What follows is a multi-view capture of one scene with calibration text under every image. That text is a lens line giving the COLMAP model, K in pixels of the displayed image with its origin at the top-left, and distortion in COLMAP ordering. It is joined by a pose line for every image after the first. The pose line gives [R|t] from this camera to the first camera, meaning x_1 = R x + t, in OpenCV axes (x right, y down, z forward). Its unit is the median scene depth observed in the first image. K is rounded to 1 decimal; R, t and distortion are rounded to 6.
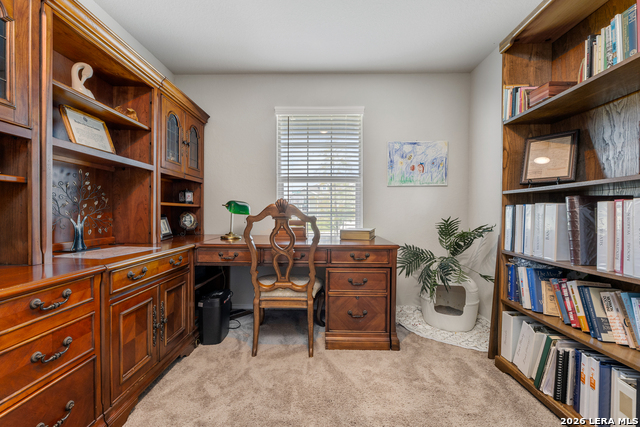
lens RADIAL K [[274.8, 0, 327.6], [0, 274.8, 223.6], [0, 0, 1]] dist [-0.000893, -0.000295]
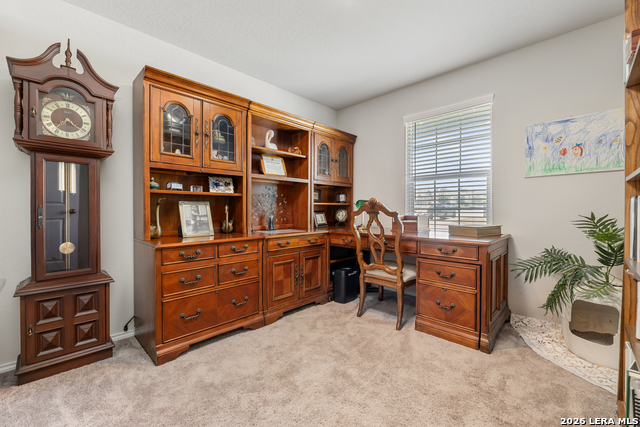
lens RADIAL K [[274.8, 0, 327.6], [0, 274.8, 223.6], [0, 0, 1]] dist [-0.000893, -0.000295]
pose [[0.726345, 0.029400, -0.686702, 0.502906], [-0.022721, 0.999566, 0.018762, 0.008638], [0.686955, 0.001974, 0.726697, -0.070847]]
